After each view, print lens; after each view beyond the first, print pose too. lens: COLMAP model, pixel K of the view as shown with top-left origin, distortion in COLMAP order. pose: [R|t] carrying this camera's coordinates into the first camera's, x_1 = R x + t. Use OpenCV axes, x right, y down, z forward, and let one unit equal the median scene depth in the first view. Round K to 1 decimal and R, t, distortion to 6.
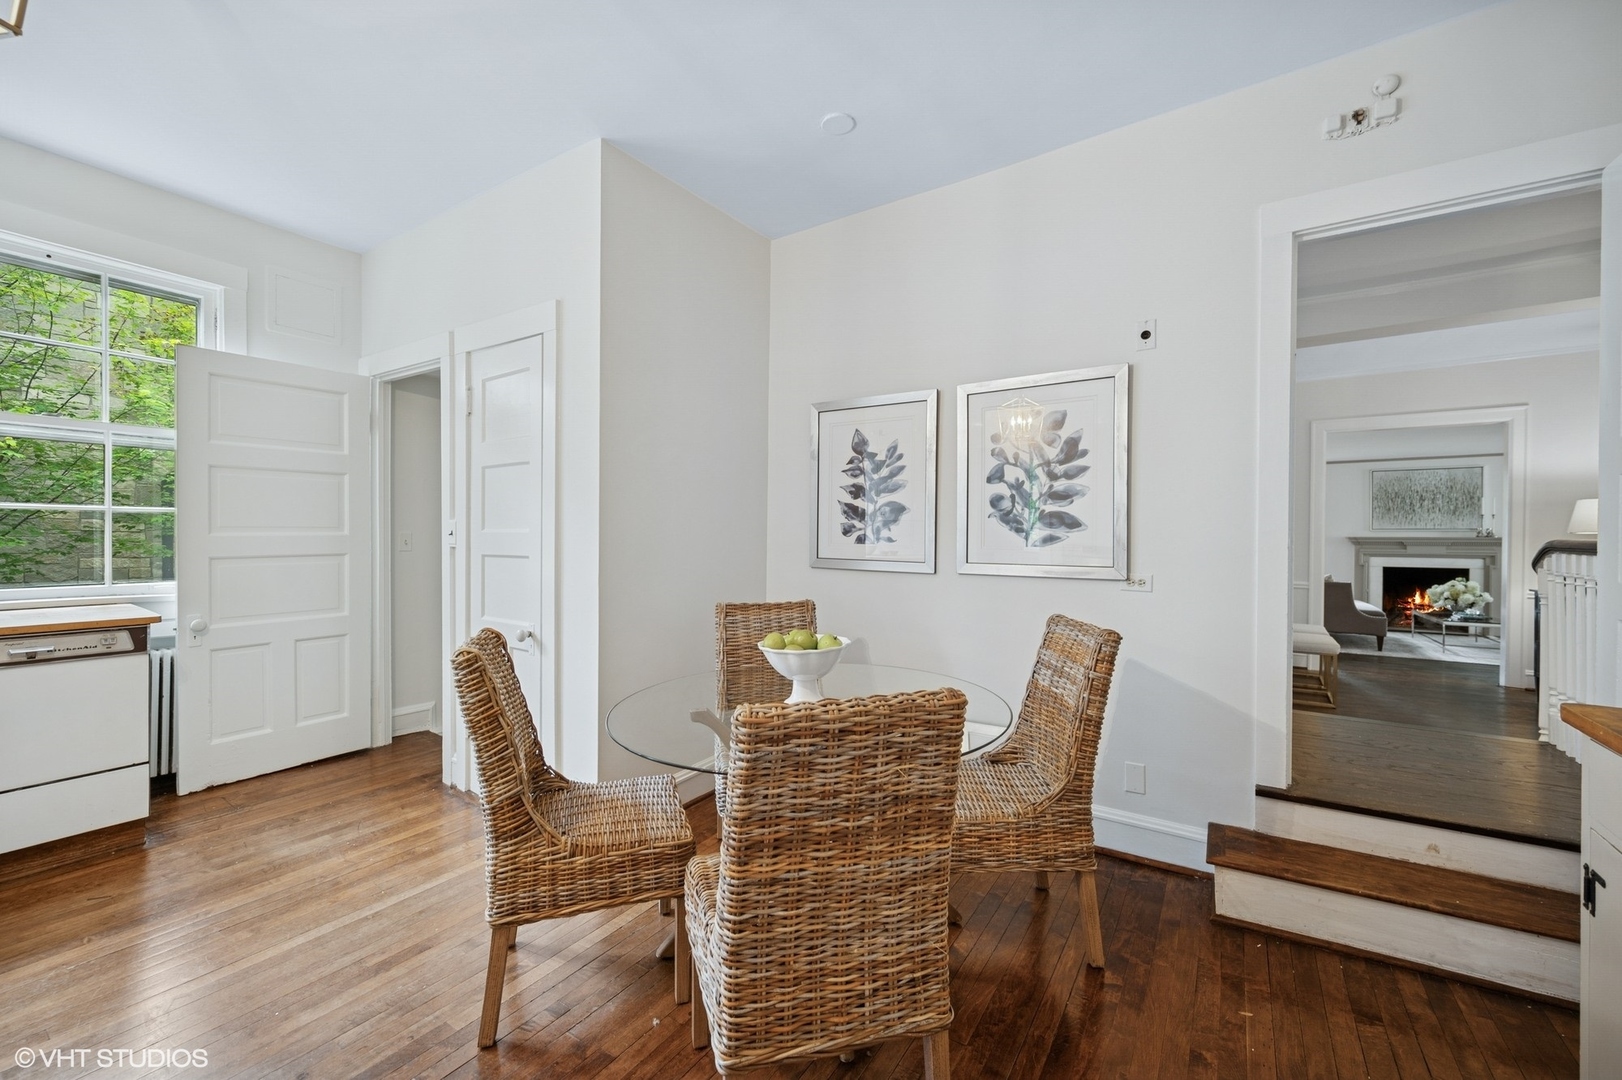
lens RADIAL K [[651.7, 0, 803.0], [0, 651.7, 542.2], [0, 0, 1]] dist [-0.001787, 0.000029]
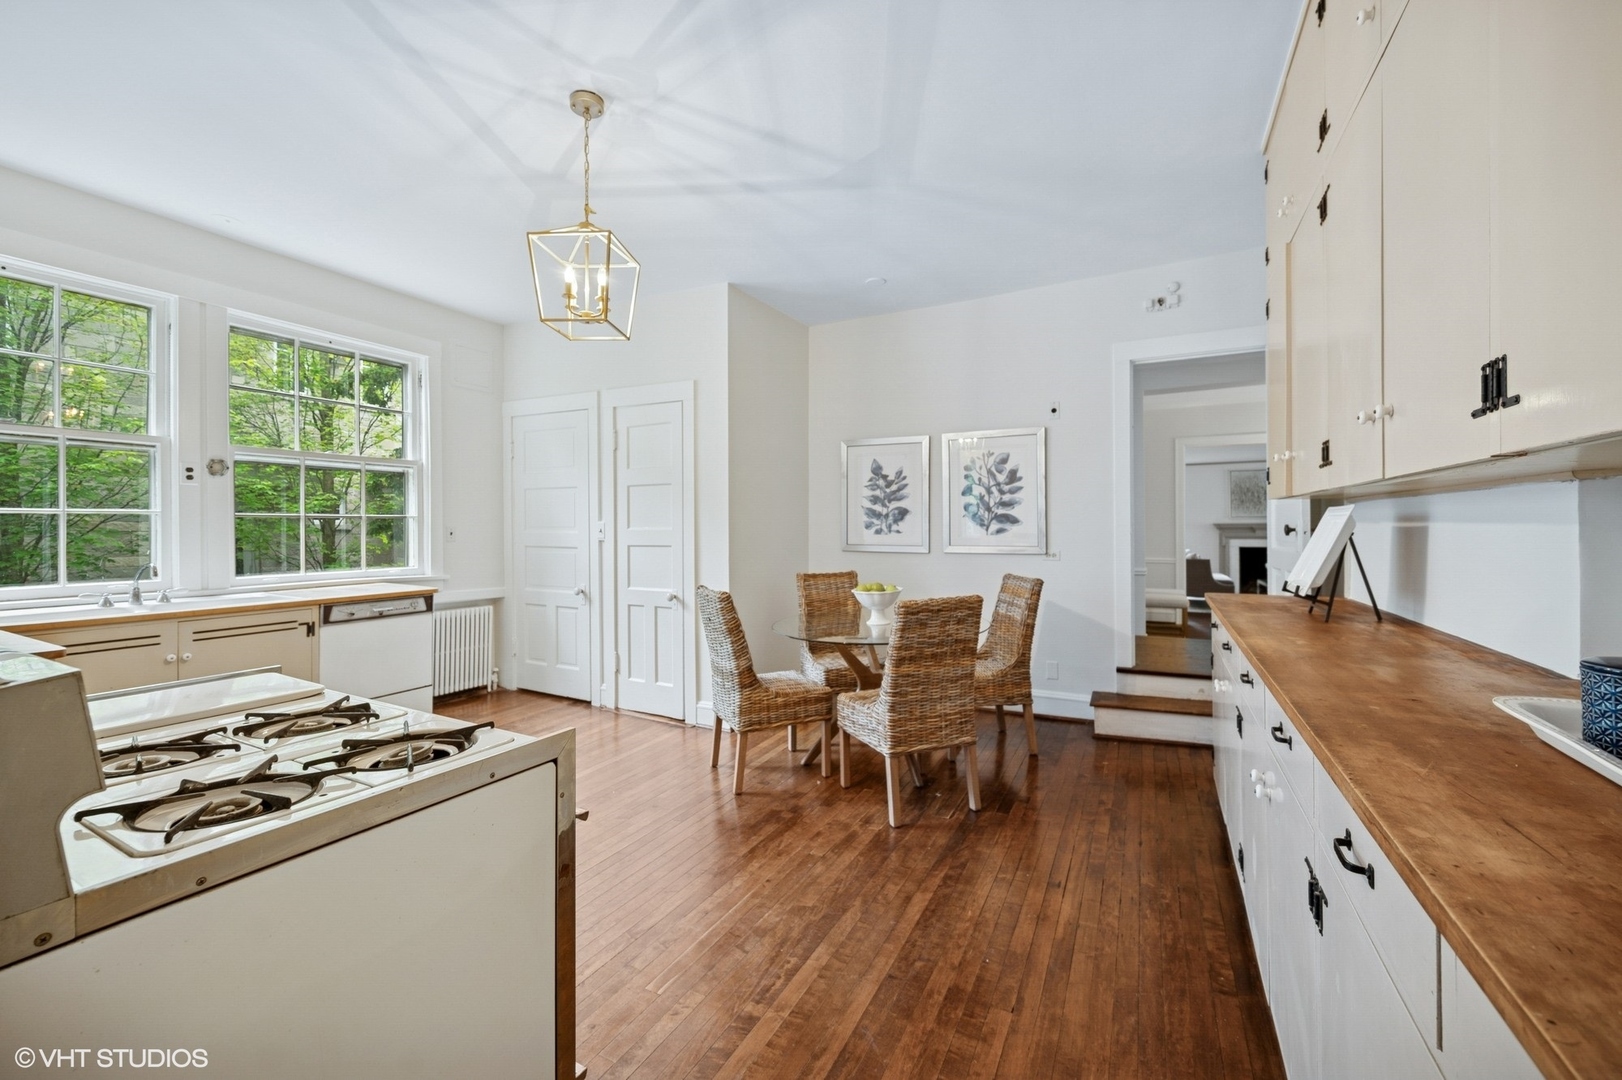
lens RADIAL K [[651.7, 0, 808.8], [0, 651.7, 524.4], [0, 0, 1]] dist [-0.001787, 0.000029]
pose [[0.993616, -0.011260, 0.112248, -0.290371], [0.012624, 0.999855, -0.011446, -0.007039], [-0.112103, 0.012790, 0.993614, -0.586498]]
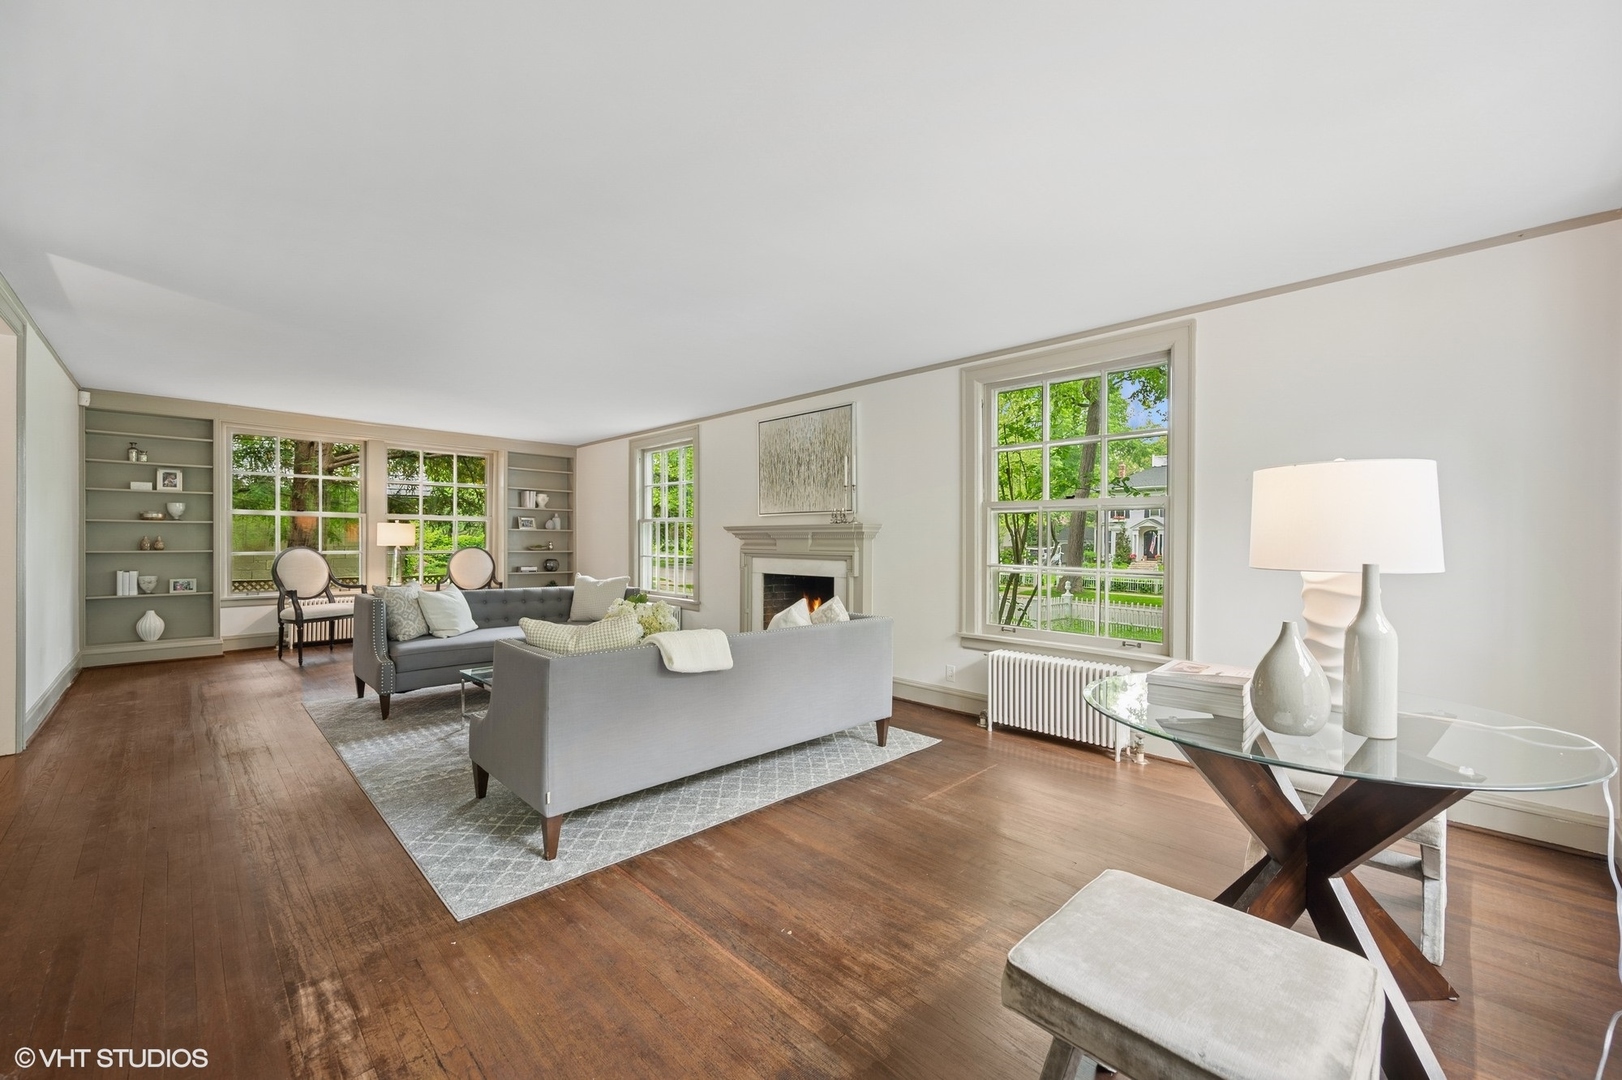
lens RADIAL K [[651.7, 0, 810.5], [0, 651.7, 528.0], [0, 0, 1]] dist [-0.001787, 0.000029]
pose [[0.978944, -0.017602, -0.203370, 3.828198], [0.016556, 0.999840, -0.006841, -0.001518], [0.203458, 0.003330, 0.979078, 1.409394]]
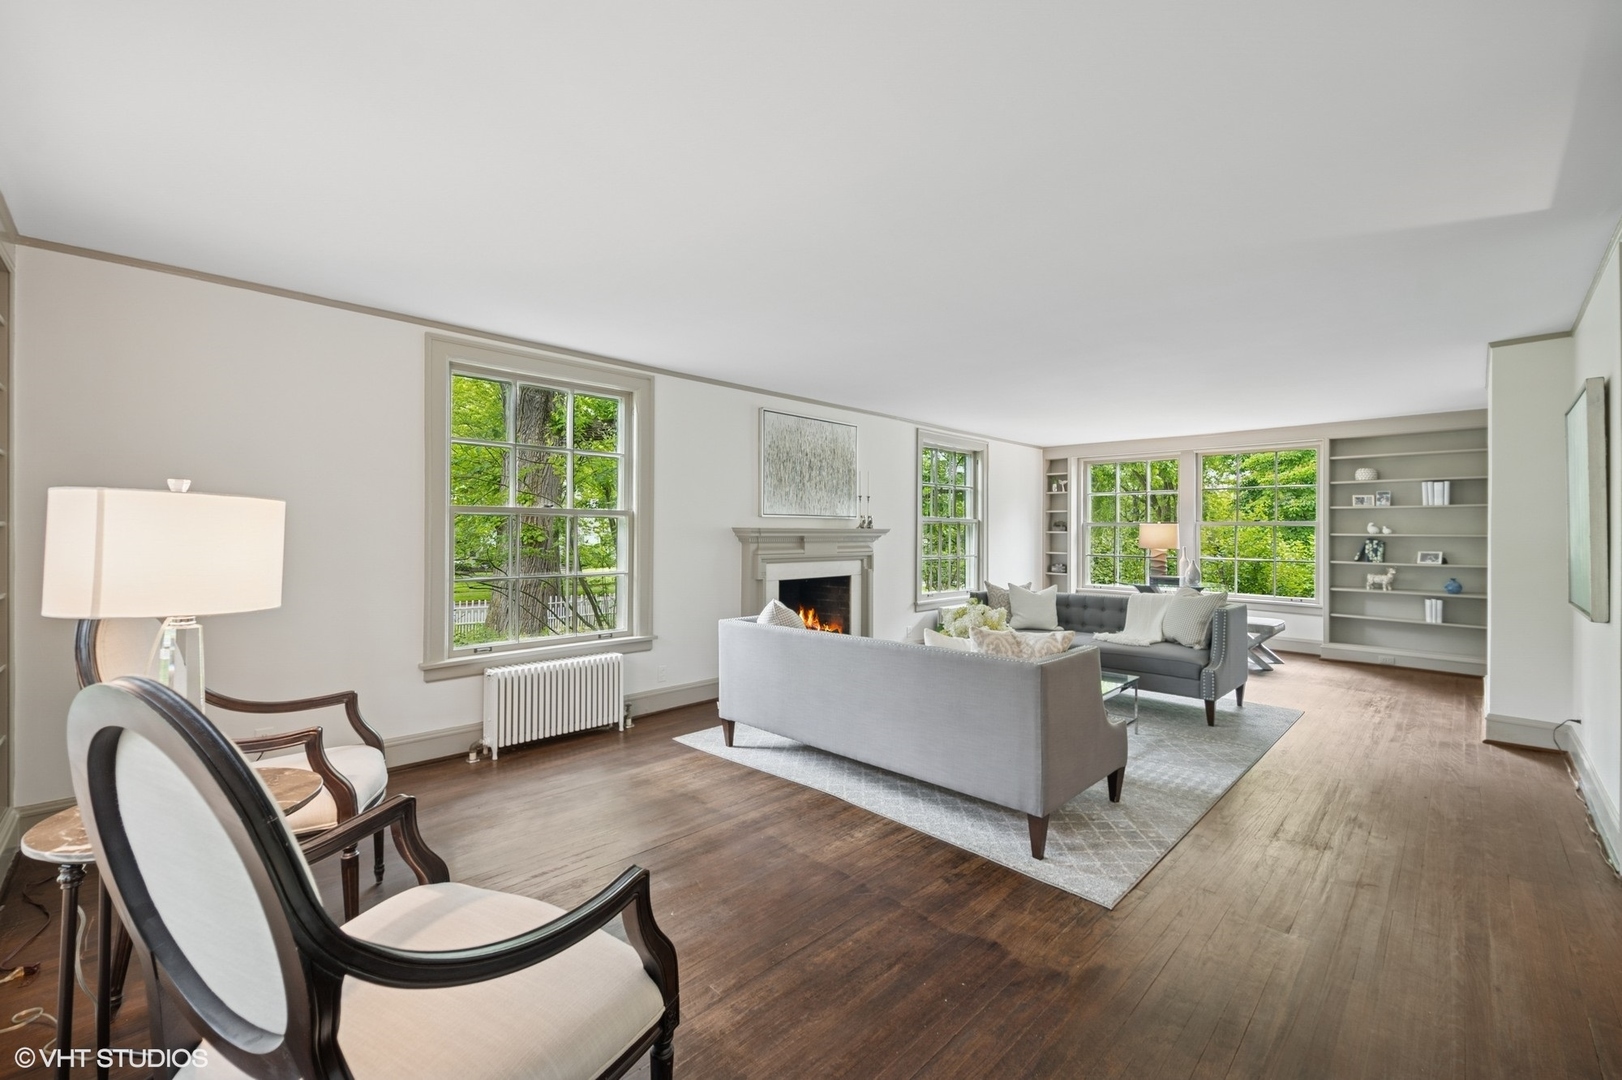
lens RADIAL K [[651.7, 0, 798.6], [0, 651.7, 533.7], [0, 0, 1]] dist [-0.001787, 0.000029]
pose [[0.206292, -0.005278, 0.978476, 1.203769], [0.001893, 0.999986, 0.004995, -0.019094], [-0.978489, 0.000822, 0.206299, 3.112398]]
